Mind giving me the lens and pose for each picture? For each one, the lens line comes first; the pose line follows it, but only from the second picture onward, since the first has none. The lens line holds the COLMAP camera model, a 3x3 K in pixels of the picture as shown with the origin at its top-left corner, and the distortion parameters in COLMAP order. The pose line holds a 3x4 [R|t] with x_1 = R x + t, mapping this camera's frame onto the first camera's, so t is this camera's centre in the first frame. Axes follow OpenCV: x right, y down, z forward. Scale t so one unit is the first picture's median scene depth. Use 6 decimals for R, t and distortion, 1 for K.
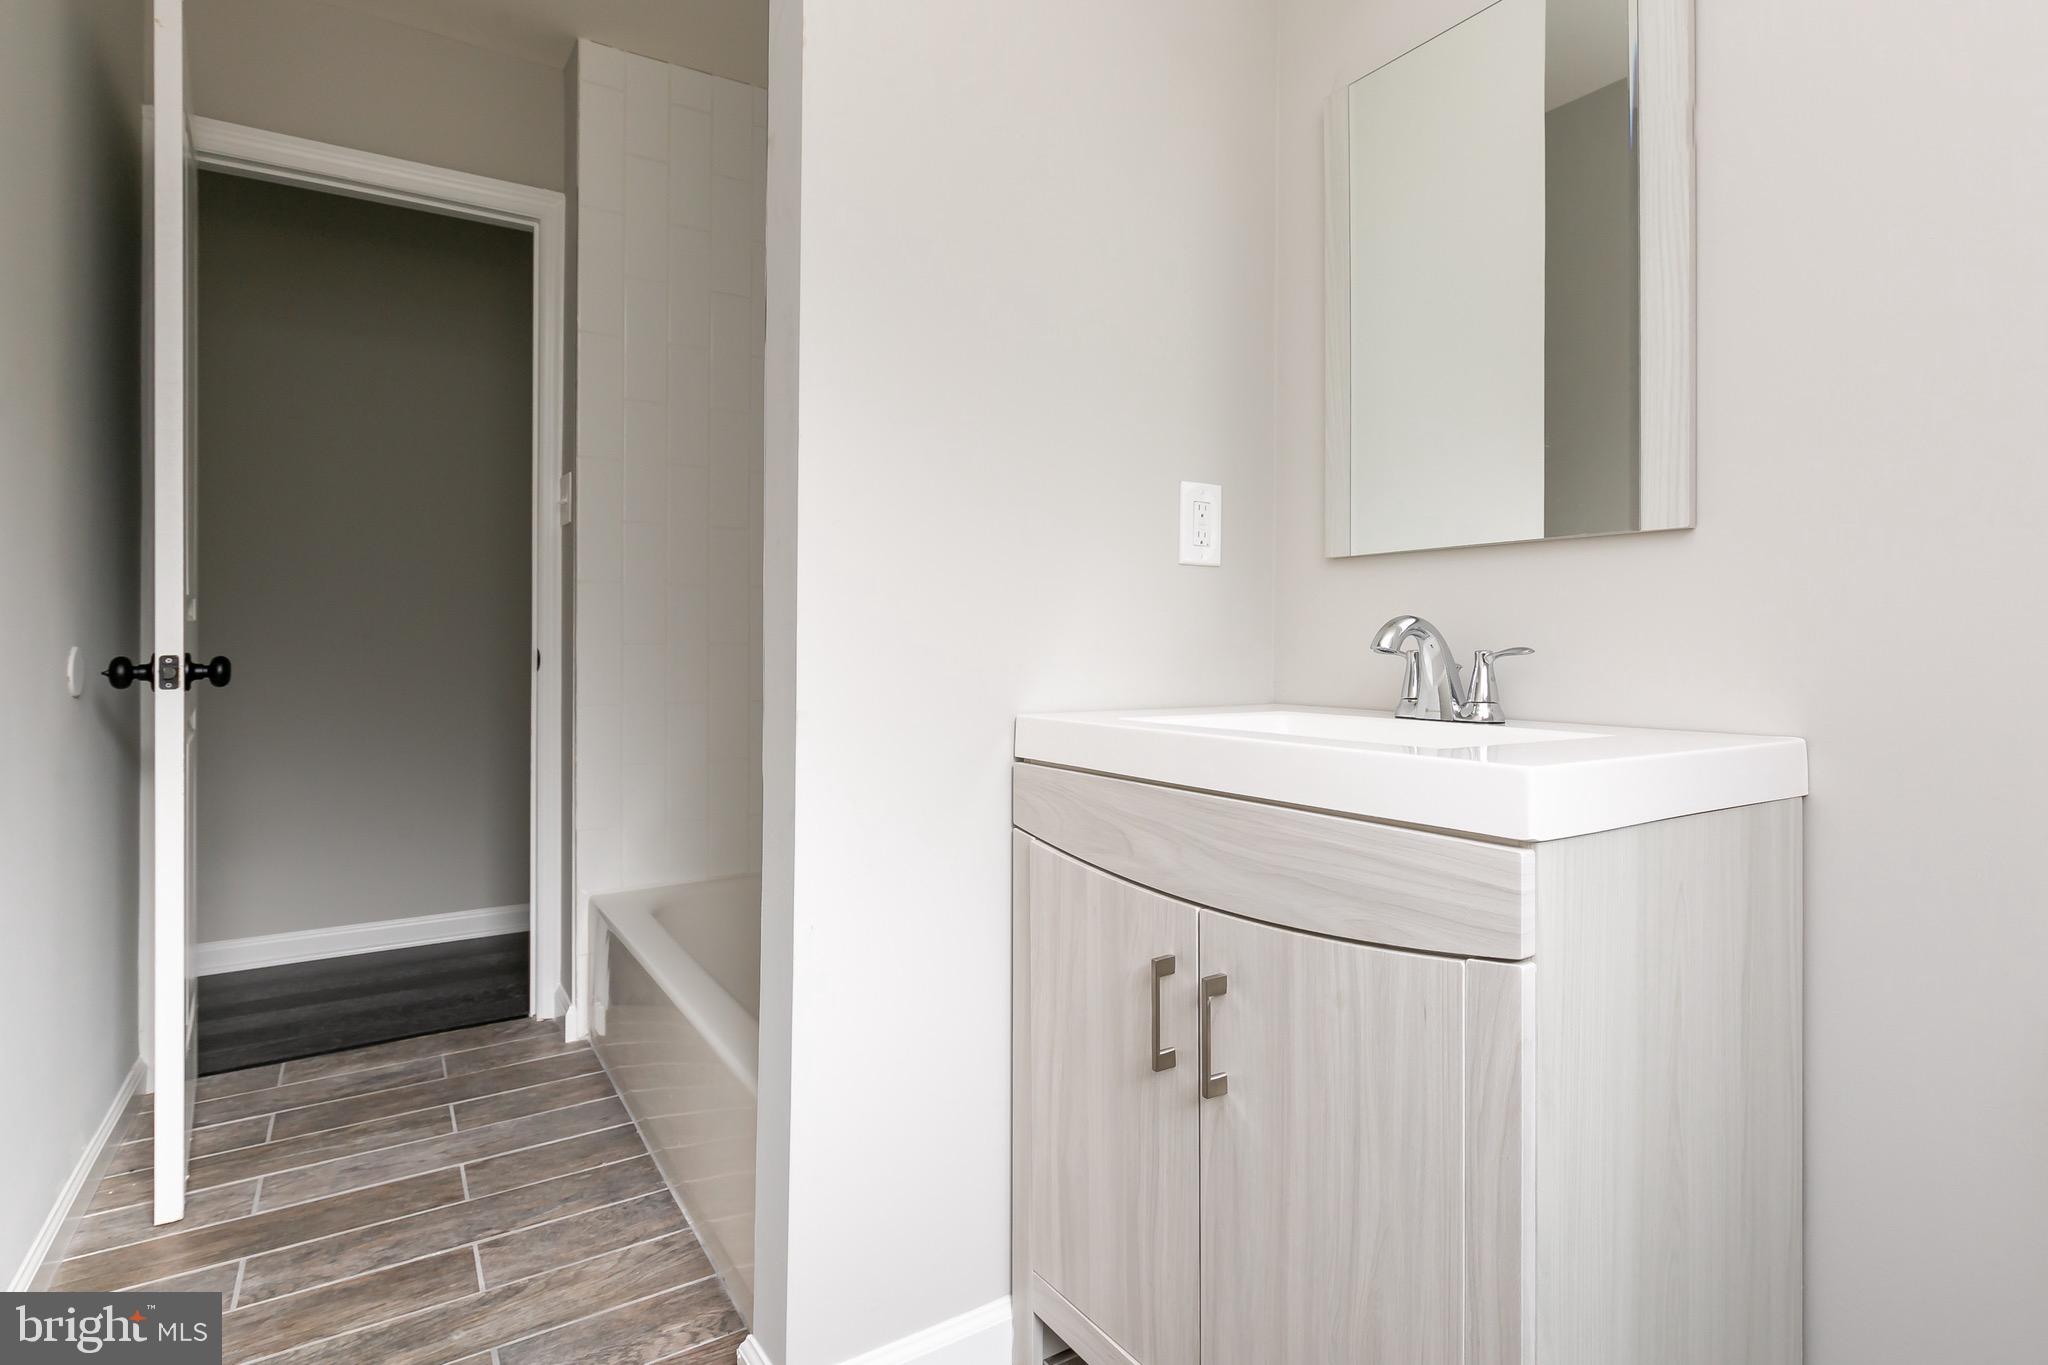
lens RADIAL K [[1037.2, 0, 1032.4], [0, 1037.2, 634.1], [0, 0, 1]] dist [-0.000112, -0.000502]
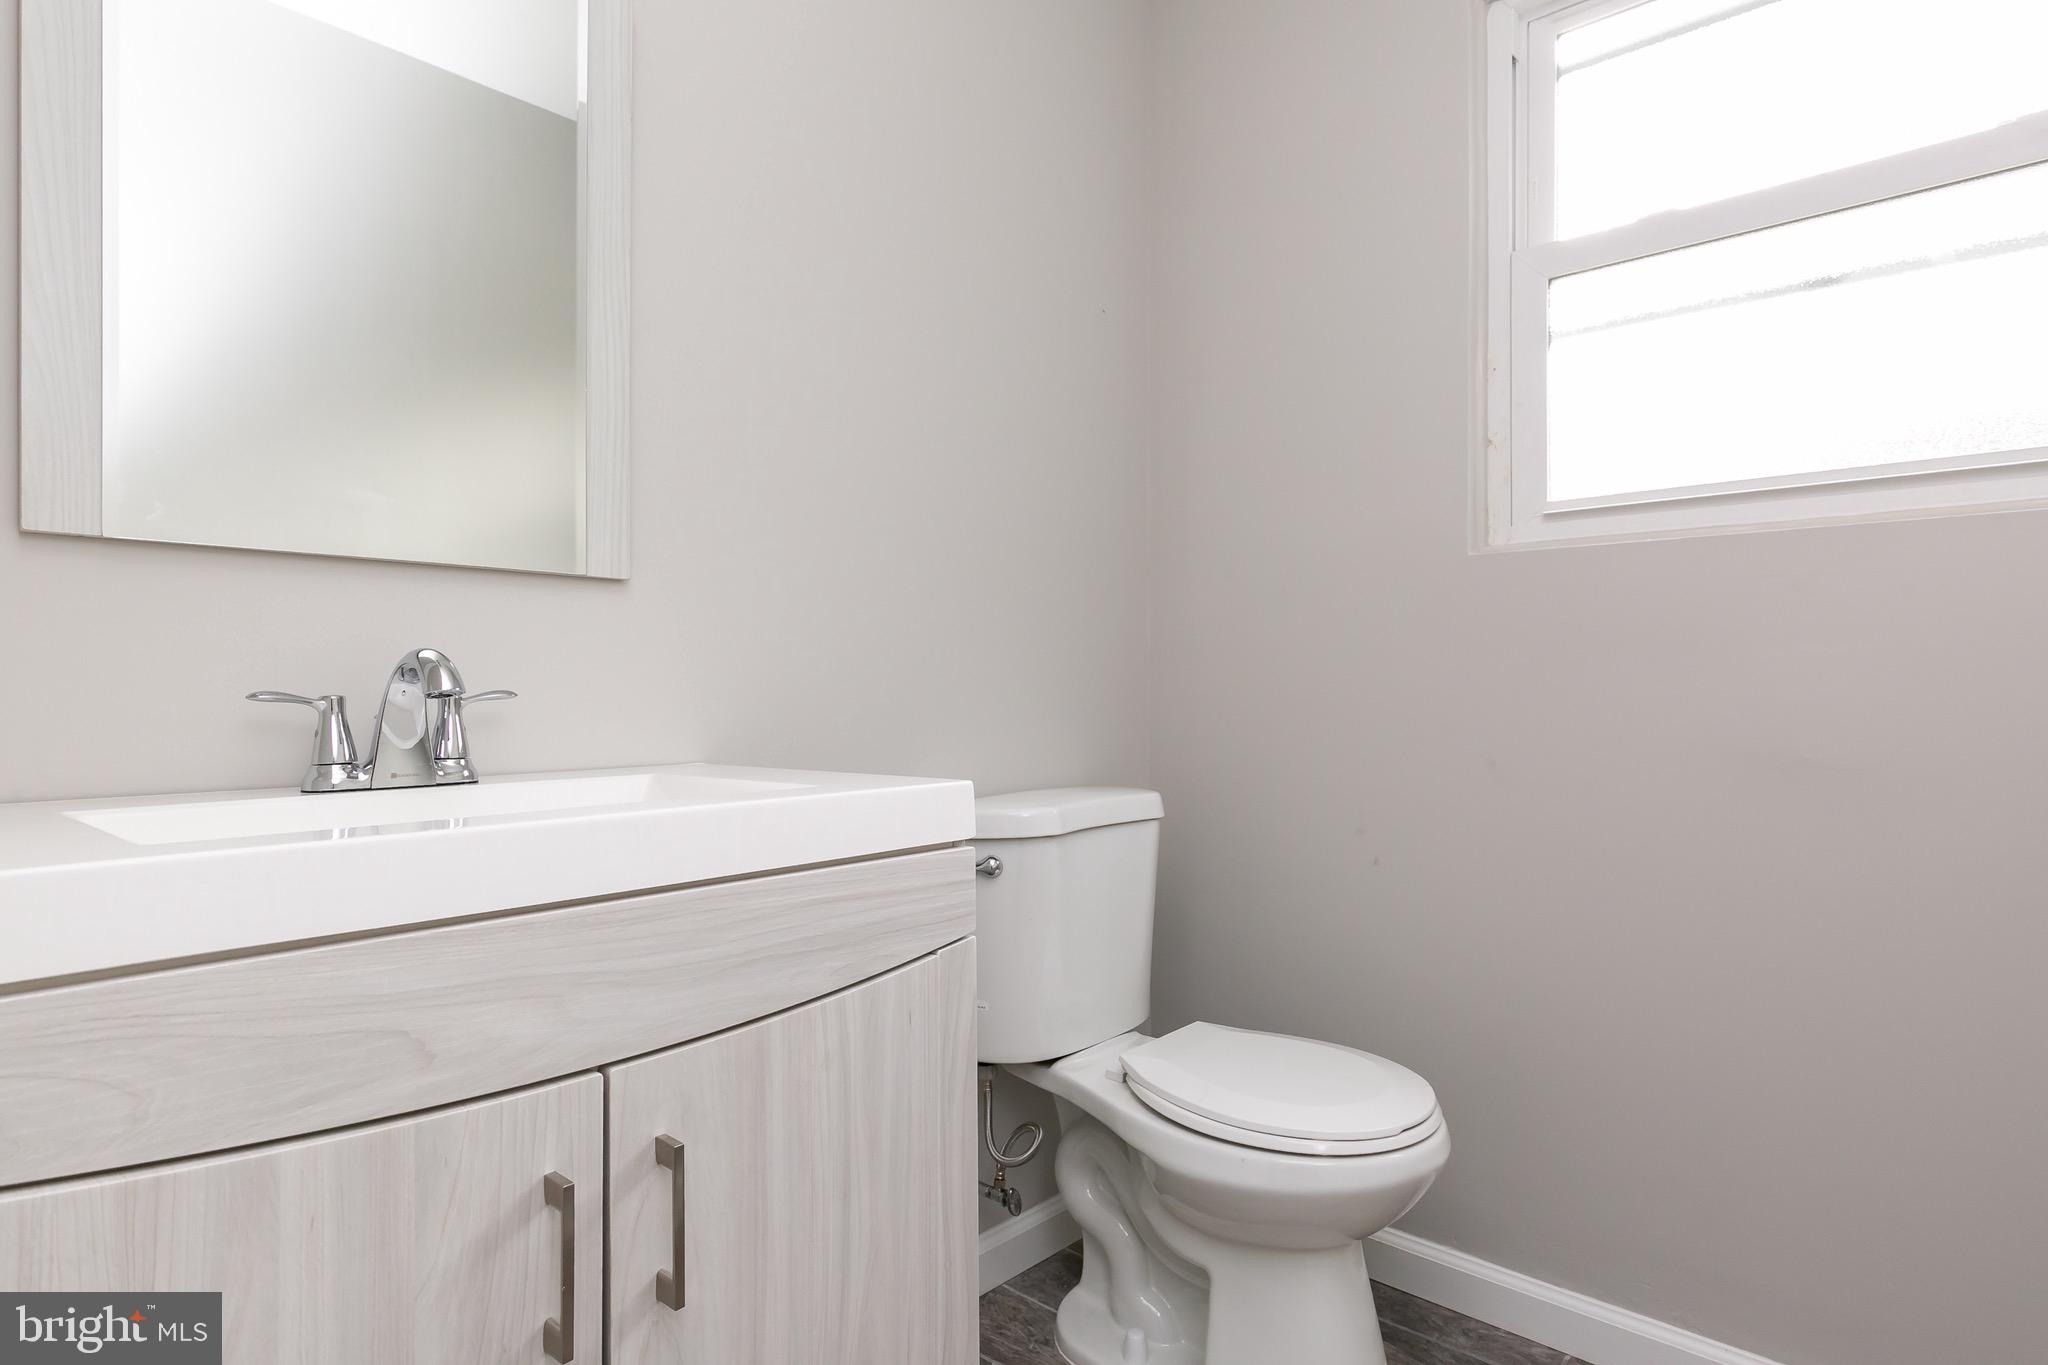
lens RADIAL K [[1053.6, 0, 1024.0], [0, 1053.6, 682.5], [0, 0, 1]] dist [-0.002051, 0.000355]
pose [[-0.233528, 0.004946, 0.972338, -0.614895], [-0.003014, 0.999979, -0.005811, 0.012139], [-0.972346, -0.004288, -0.233508, 0.950463]]
